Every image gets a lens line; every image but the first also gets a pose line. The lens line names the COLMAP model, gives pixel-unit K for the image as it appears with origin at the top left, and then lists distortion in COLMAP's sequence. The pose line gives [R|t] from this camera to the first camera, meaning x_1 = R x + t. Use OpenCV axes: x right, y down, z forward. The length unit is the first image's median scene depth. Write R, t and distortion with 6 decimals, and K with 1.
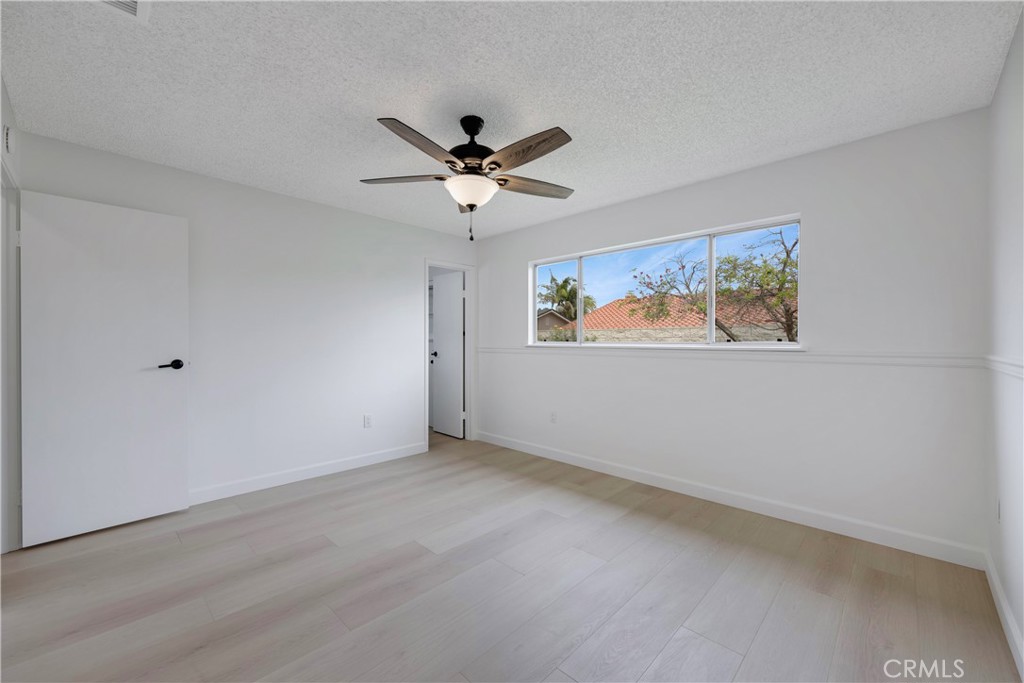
lens RADIAL K [[406.5, 0, 509.6], [0, 406.5, 341.1], [0, 0, 1]] dist [-0.000797, -0.000229]
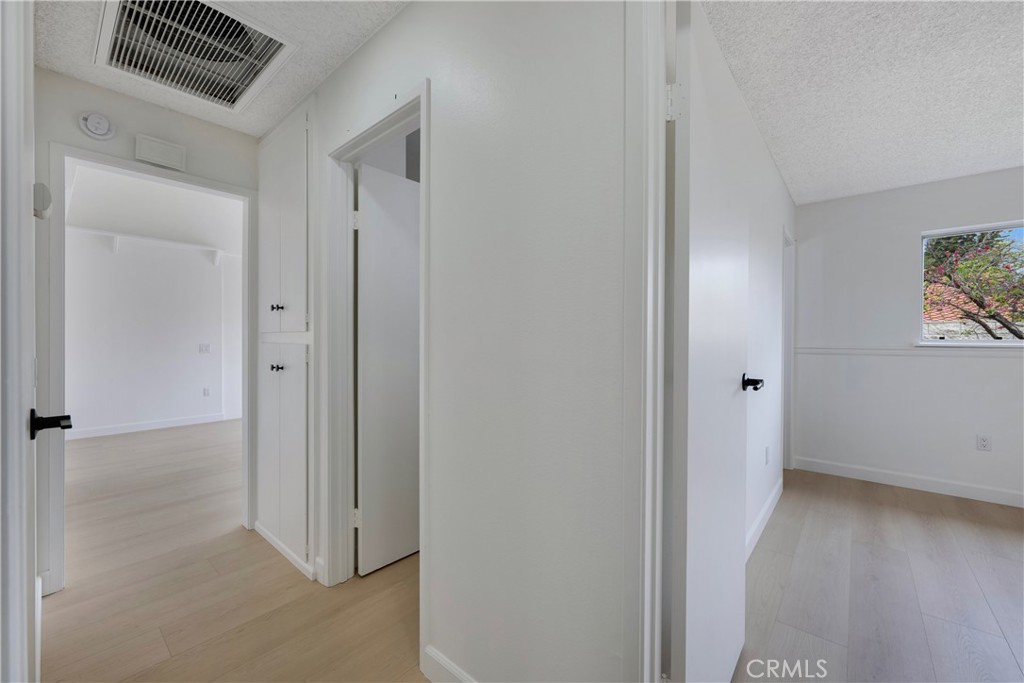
lens RADIAL K [[406.5, 0, 509.6], [0, 406.5, 341.1], [0, 0, 1]] dist [-0.000797, -0.000229]
pose [[0.998109, -0.001740, 0.061443, -0.979807], [0.001435, 0.999986, 0.005003, -0.000917], [-0.061451, -0.004905, 0.998098, 0.407615]]
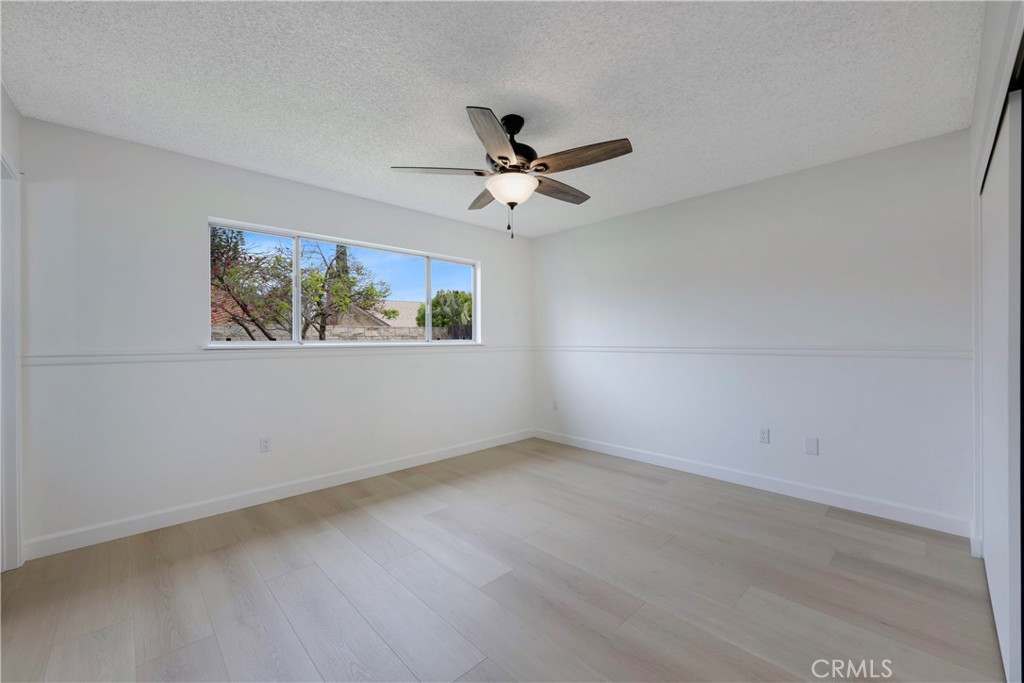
lens RADIAL K [[406.5, 0, 509.6], [0, 406.5, 341.1], [0, 0, 1]] dist [-0.000797, -0.000229]
pose [[0.040290, -0.005622, 0.999172, -0.750152], [0.006256, 0.999966, 0.005375, 0.000974], [-0.999168, 0.006035, 0.040324, 0.665008]]
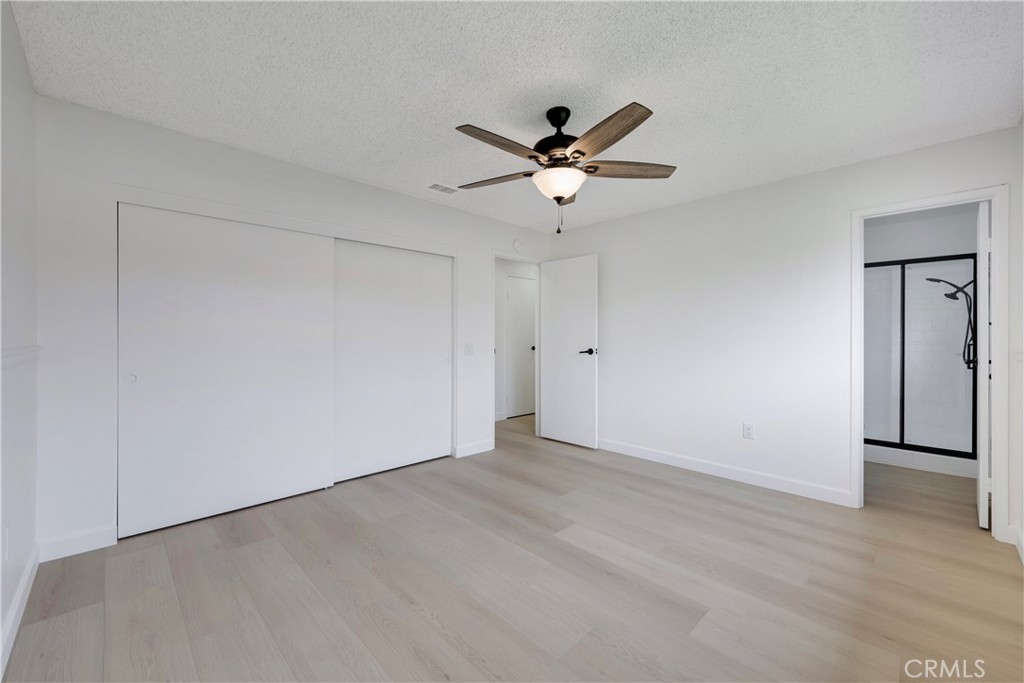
lens RADIAL K [[406.5, 0, 509.6], [0, 406.5, 341.1], [0, 0, 1]] dist [-0.000797, -0.000229]
pose [[-0.024766, 0.009695, -0.999646, 0.609167], [-0.006574, 0.999930, 0.009860, 0.003901], [0.999672, 0.006816, -0.024701, 0.623246]]
